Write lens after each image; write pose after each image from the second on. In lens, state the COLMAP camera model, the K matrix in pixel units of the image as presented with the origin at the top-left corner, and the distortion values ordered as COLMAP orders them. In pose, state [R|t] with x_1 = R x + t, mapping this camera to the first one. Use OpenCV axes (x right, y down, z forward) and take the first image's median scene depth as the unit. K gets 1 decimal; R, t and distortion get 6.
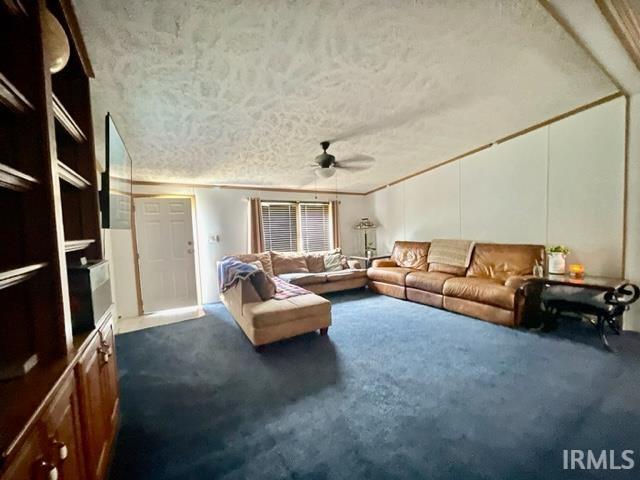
lens RADIAL K [[257.8, 0, 319.0], [0, 257.8, 241.5], [0, 0, 1]] dist [-0.001766, 0.000021]
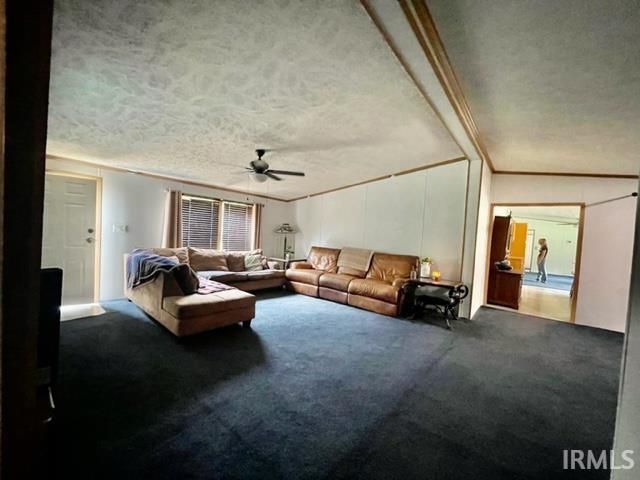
lens RADIAL K [[257.8, 0, 319.0], [0, 257.8, 241.5], [0, 0, 1]] dist [-0.001766, 0.000021]
pose [[0.940628, 0.078941, 0.330133, -0.065161], [-0.072649, 0.996864, -0.031374, 0.014931], [-0.331575, 0.005528, 0.943413, -0.095021]]
